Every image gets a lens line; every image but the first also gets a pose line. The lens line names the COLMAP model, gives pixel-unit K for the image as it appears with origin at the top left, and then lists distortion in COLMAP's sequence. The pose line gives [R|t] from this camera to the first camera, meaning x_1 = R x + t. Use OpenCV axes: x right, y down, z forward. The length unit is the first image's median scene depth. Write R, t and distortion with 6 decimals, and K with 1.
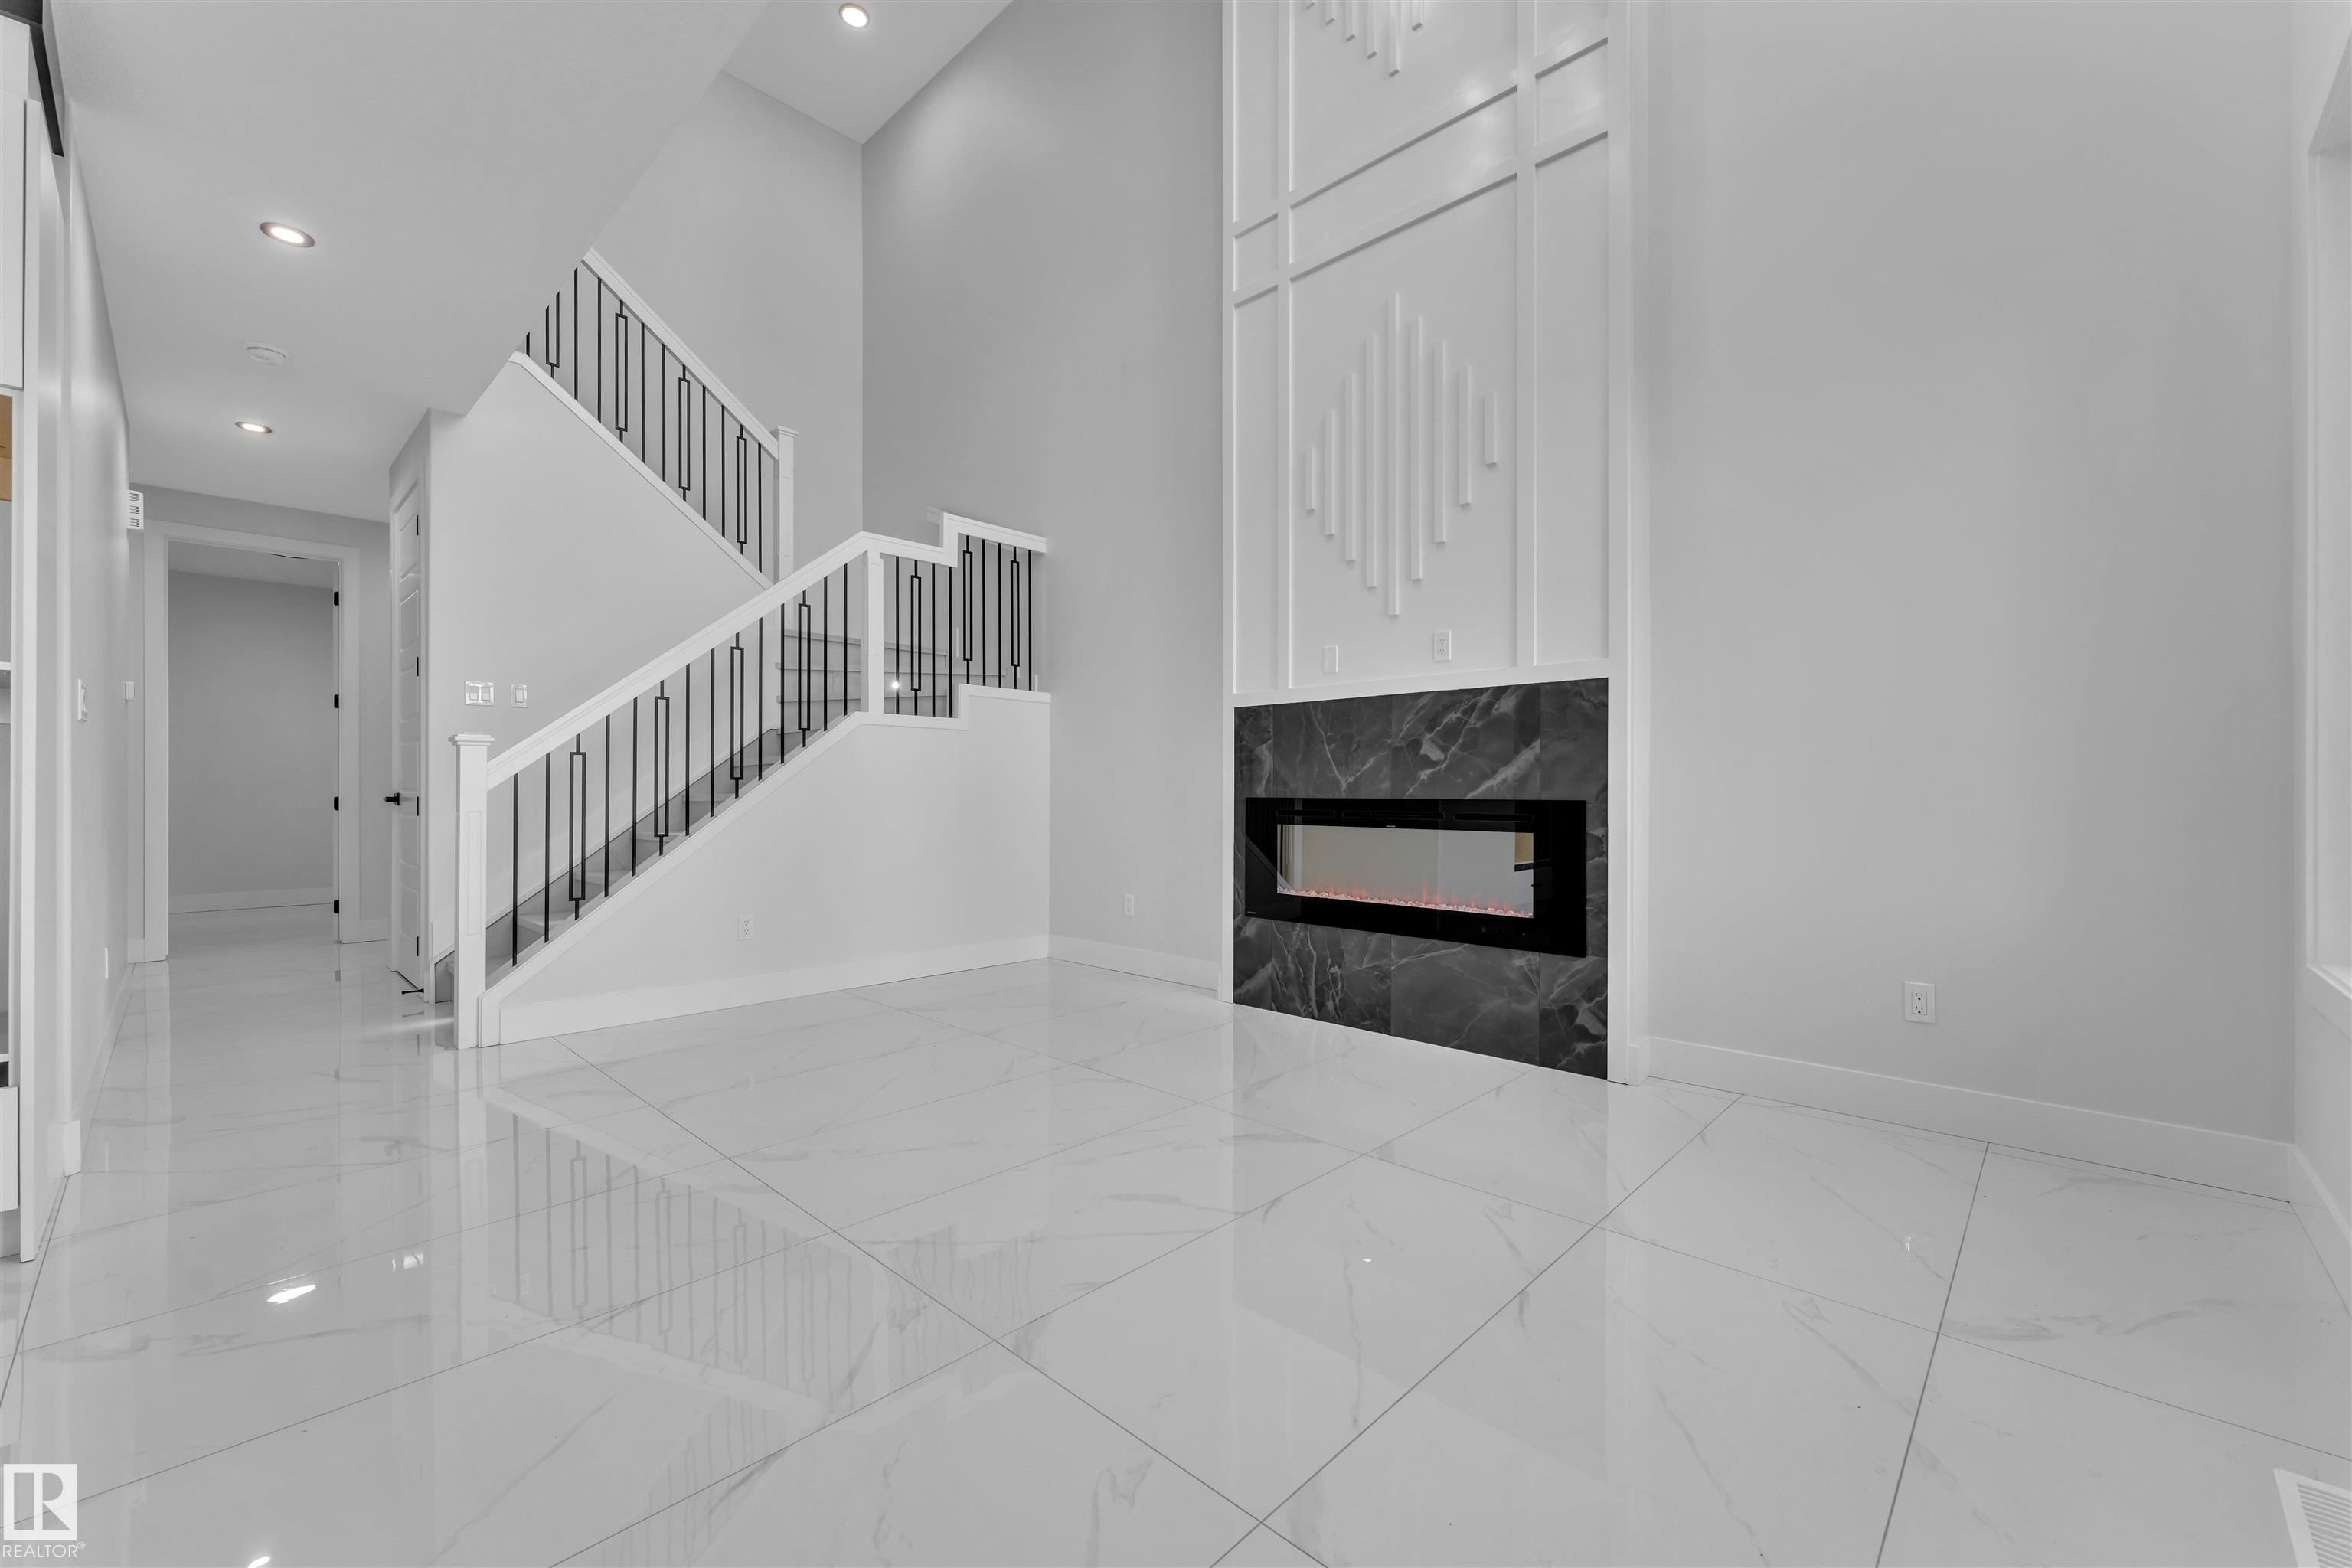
lens RADIAL K [[951.2, 0, 1186.8], [0, 951.2, 782.5], [0, 0, 1]] dist [-0.000597, -0.000065]
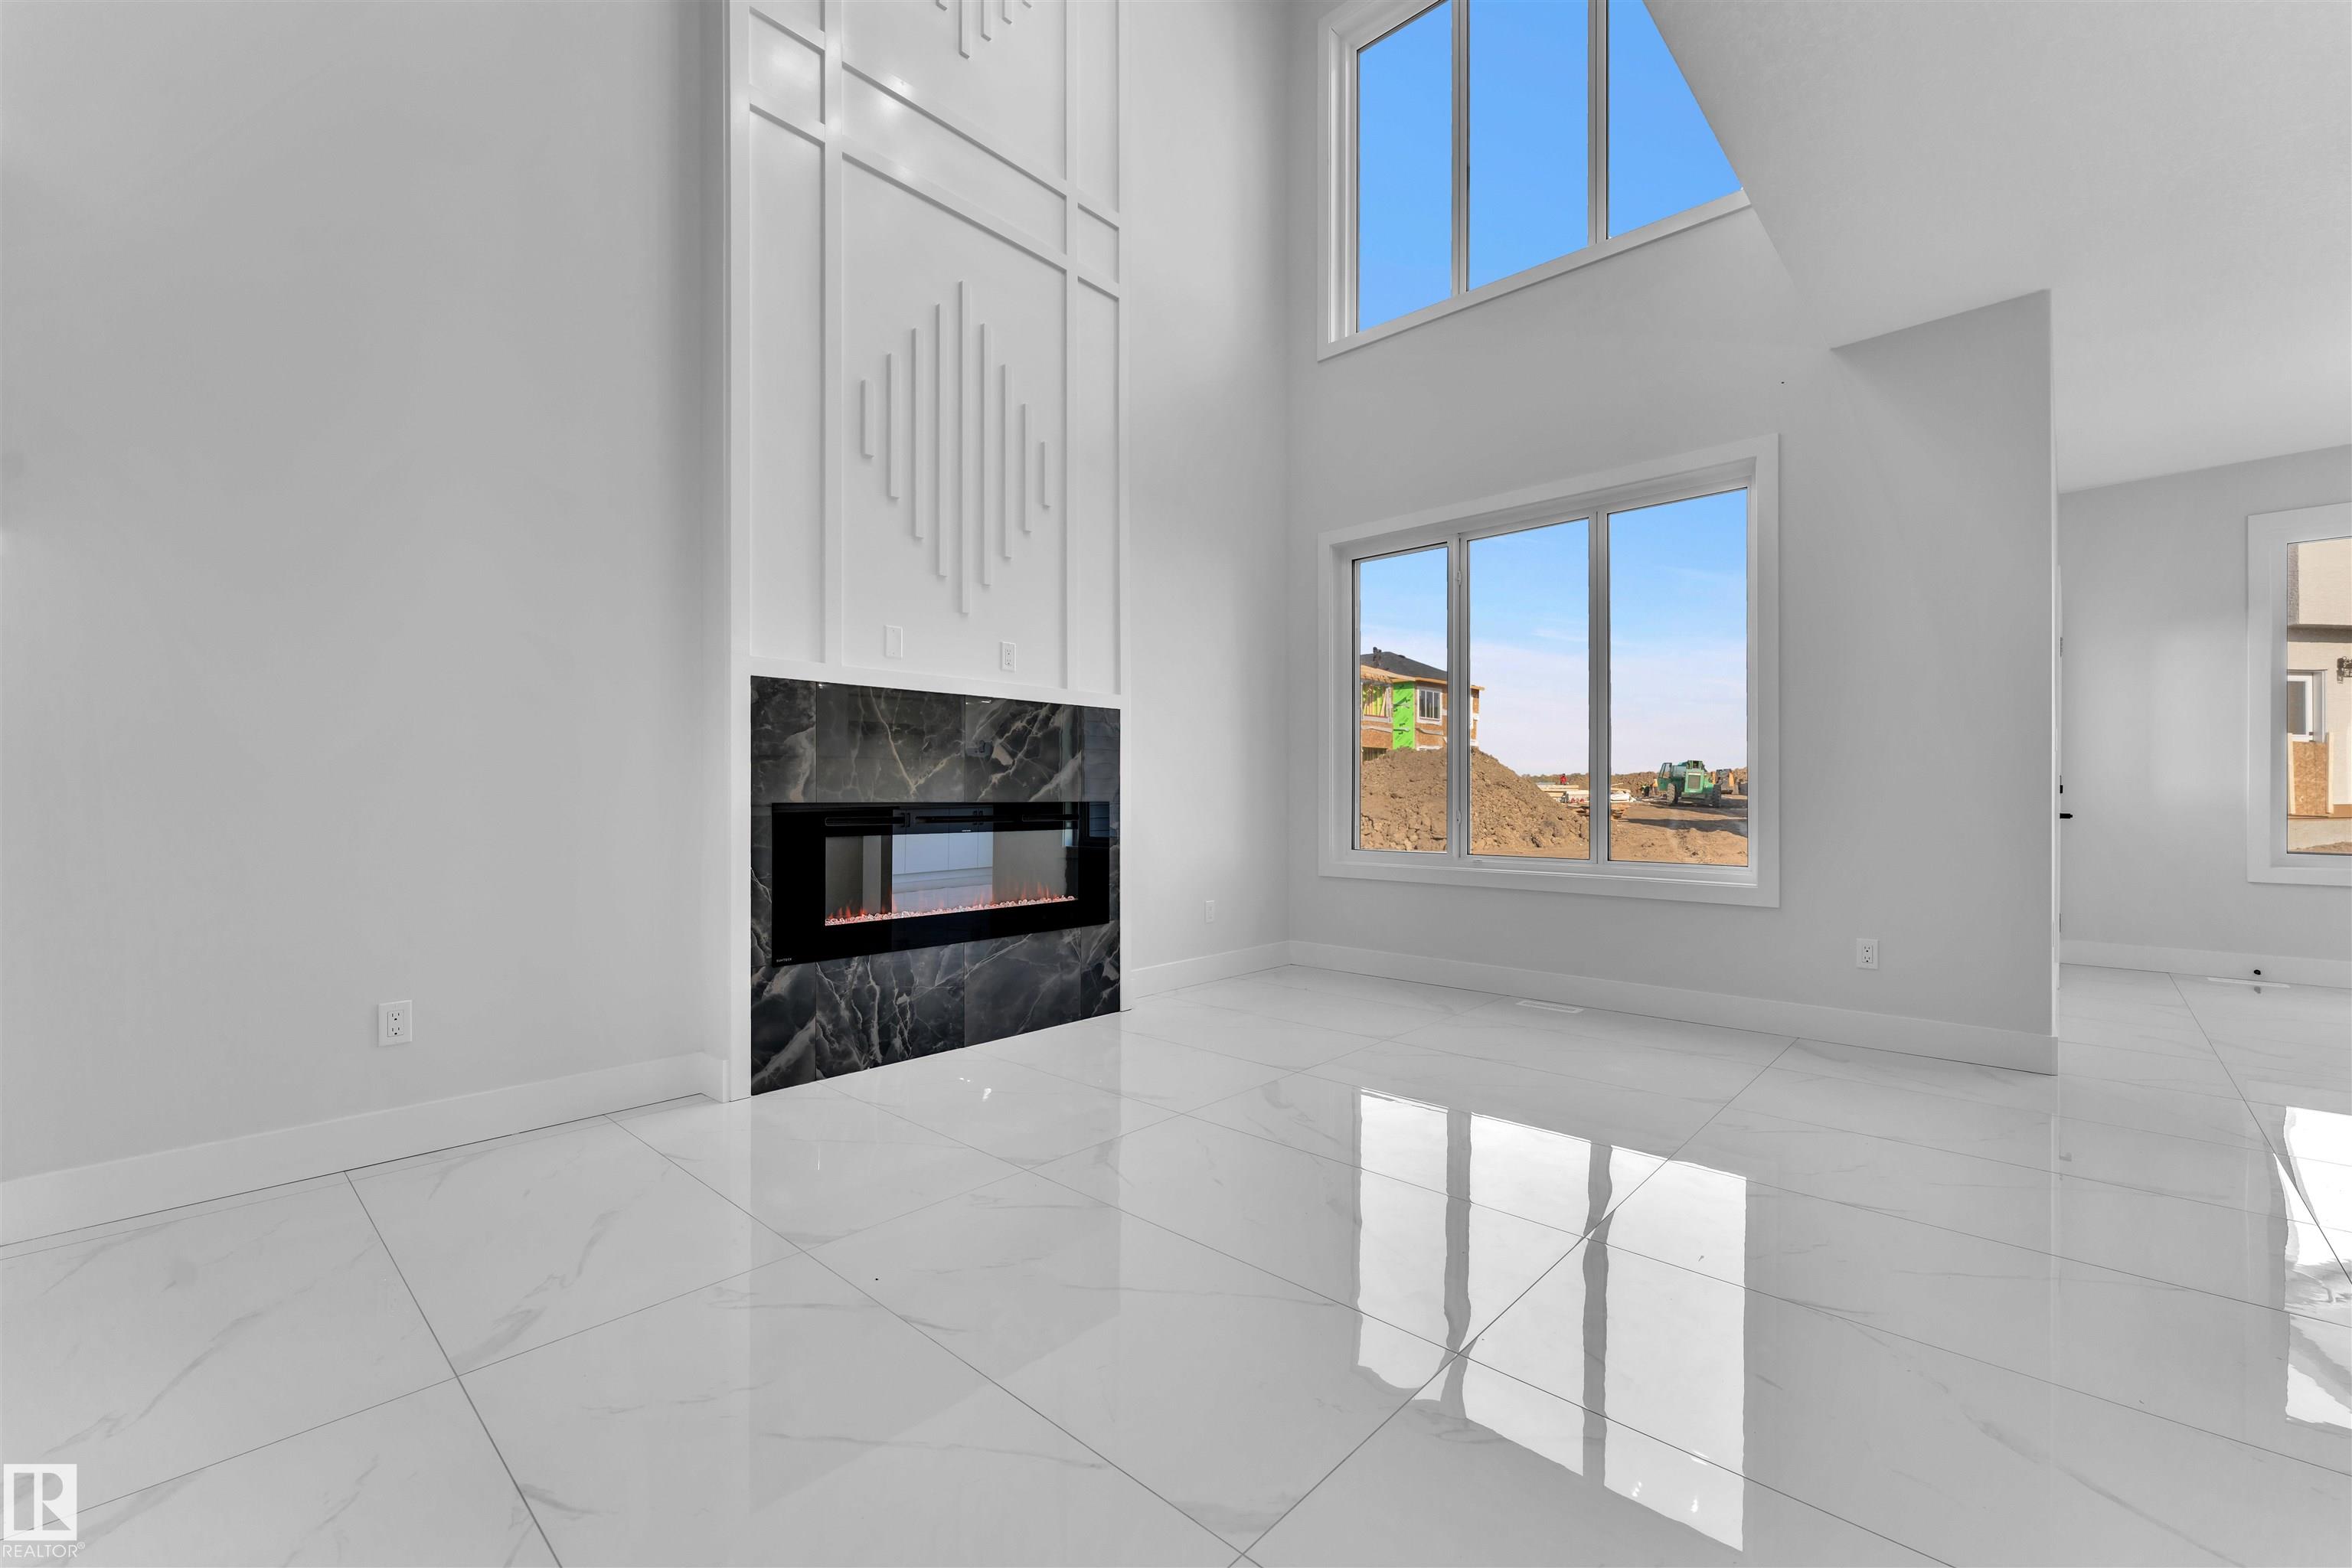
lens RADIAL K [[951.2, 0, 1187.5], [0, 951.2, 796.4], [0, 0, 1]] dist [-0.000597, -0.000065]
pose [[-0.021880, 0.004051, 0.999752, -0.752143], [-0.002527, 0.999988, -0.004107, 0.014392], [-0.999757, -0.002616, -0.021869, 0.788569]]
